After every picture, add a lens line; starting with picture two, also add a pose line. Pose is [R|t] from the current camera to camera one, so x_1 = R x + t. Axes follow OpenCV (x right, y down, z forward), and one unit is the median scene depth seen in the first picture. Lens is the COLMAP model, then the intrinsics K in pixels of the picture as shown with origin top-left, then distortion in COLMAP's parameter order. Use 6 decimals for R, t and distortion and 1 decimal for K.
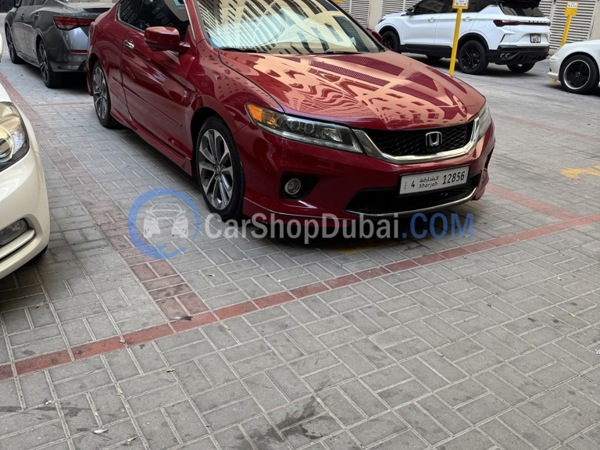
lens RADIAL K [[564.7, 0, 288.2], [0, 564.7, 227.2], [0, 0, 1]] dist [0.149816, -0.304315]
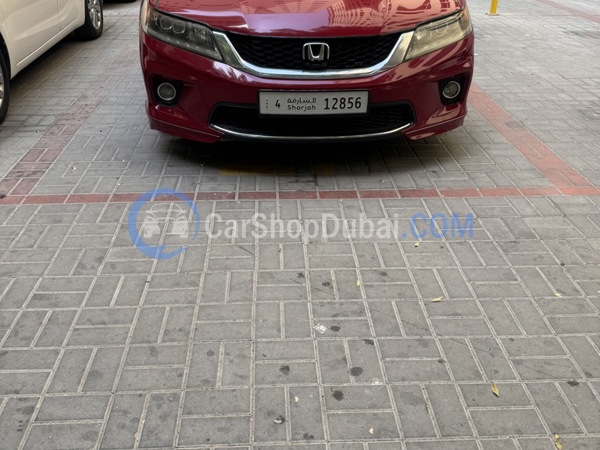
lens RADIAL K [[564.7, 0, 288.2], [0, 564.7, 227.2], [0, 0, 1]] dist [0.149816, -0.304315]
pose [[0.870705, 0.201603, -0.448586, 0.672305], [-0.150831, 0.977629, 0.146602, -0.021662], [0.468106, -0.059986, 0.881634, 0.242020]]
